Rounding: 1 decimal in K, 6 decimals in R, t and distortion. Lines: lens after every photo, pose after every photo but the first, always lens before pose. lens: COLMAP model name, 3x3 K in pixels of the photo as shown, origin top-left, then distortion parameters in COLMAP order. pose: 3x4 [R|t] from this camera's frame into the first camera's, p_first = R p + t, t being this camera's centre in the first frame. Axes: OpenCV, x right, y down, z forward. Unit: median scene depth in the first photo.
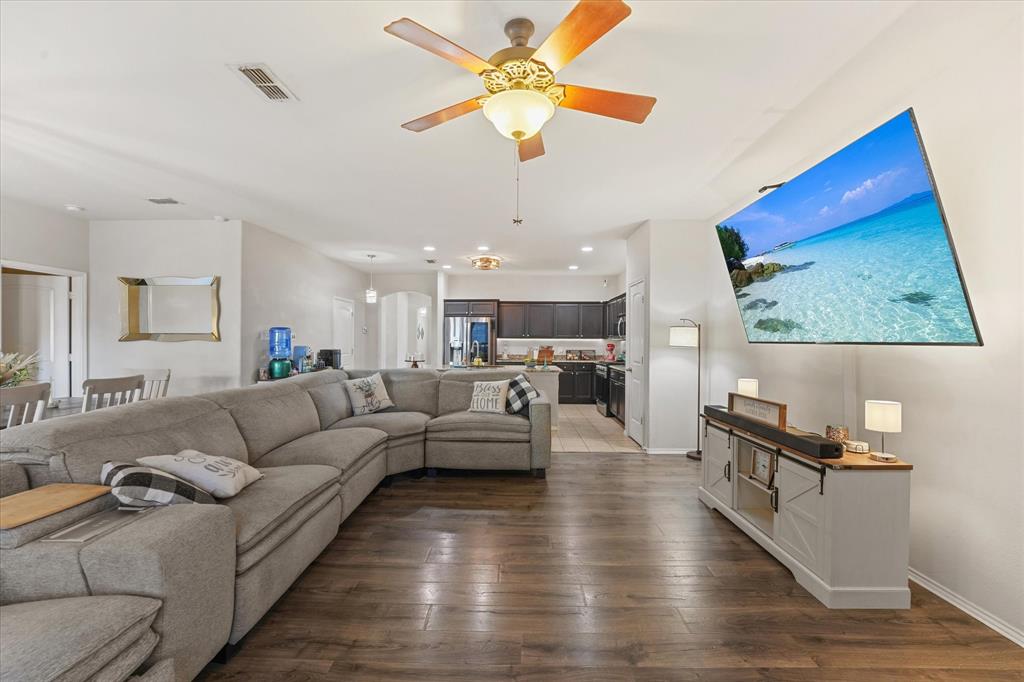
lens RADIAL K [[406.6, 0, 512.0], [0, 406.6, 341.0], [0, 0, 1]] dist [-0.000217, 0.000040]
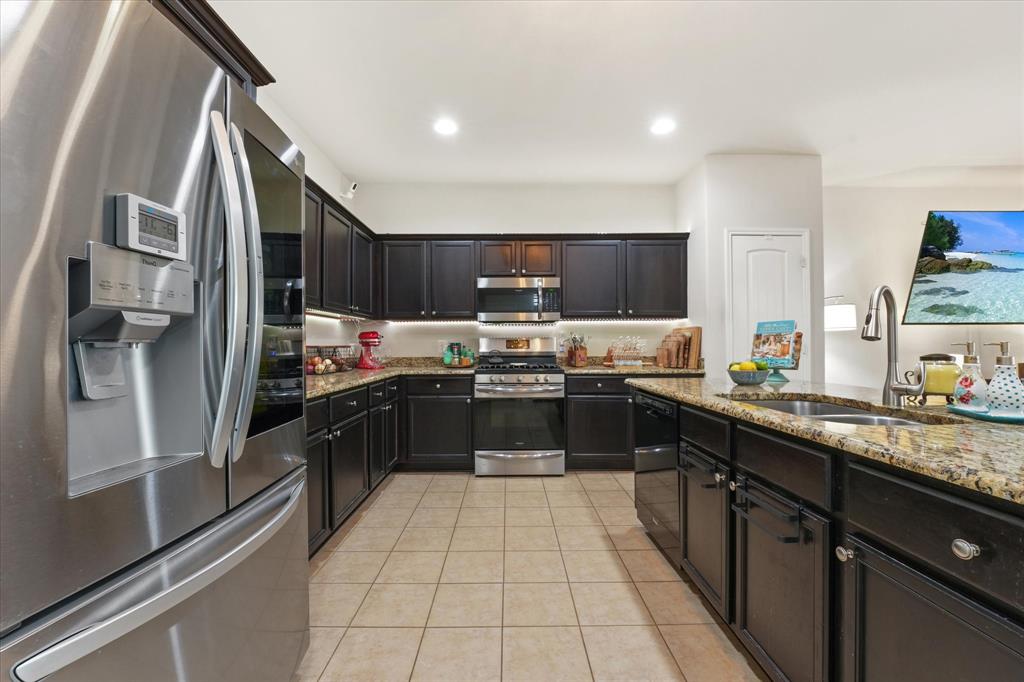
lens RADIAL K [[437.4, 0, 501.0], [0, 437.4, 337.6], [0, 0, 1]] dist [0.001986, -0.006020]
pose [[0.008273, 0.026437, 0.999616, -0.752612], [0.001453, 0.999649, -0.026450, 0.085692], [-0.999965, 0.001671, 0.008232, 2.536042]]
